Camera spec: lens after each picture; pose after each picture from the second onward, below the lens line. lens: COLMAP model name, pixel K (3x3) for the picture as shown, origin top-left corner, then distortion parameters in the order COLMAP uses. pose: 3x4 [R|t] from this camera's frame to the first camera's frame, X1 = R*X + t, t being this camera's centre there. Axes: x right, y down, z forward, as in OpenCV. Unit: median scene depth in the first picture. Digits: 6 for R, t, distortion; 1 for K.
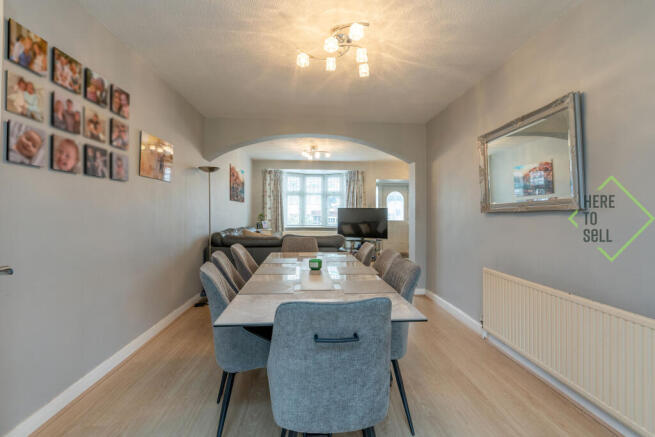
lens RADIAL K [[294.9, 0, 325.9], [0, 294.9, 209.4], [0, 0, 1]] dist [-0.001765, -0.000300]
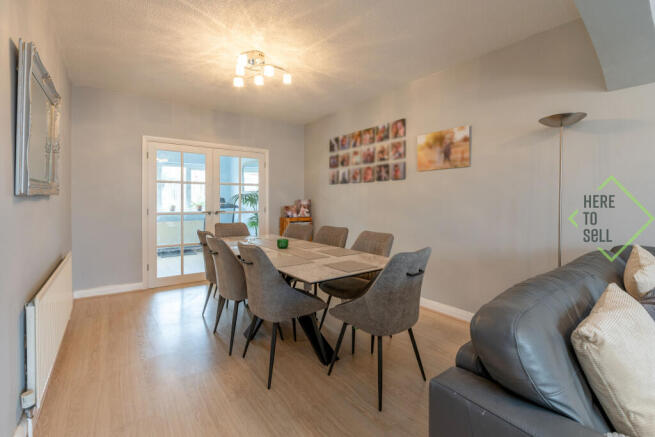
lens RADIAL K [[294.9, 0, 325.9], [0, 294.9, 209.4], [0, 0, 1]] dist [-0.001765, -0.000300]
pose [[-0.827409, 0.005784, -0.561570, 0.546258], [-0.001226, 0.999926, 0.012105, 0.045519], [0.561599, 0.010704, -0.827340, 2.342806]]
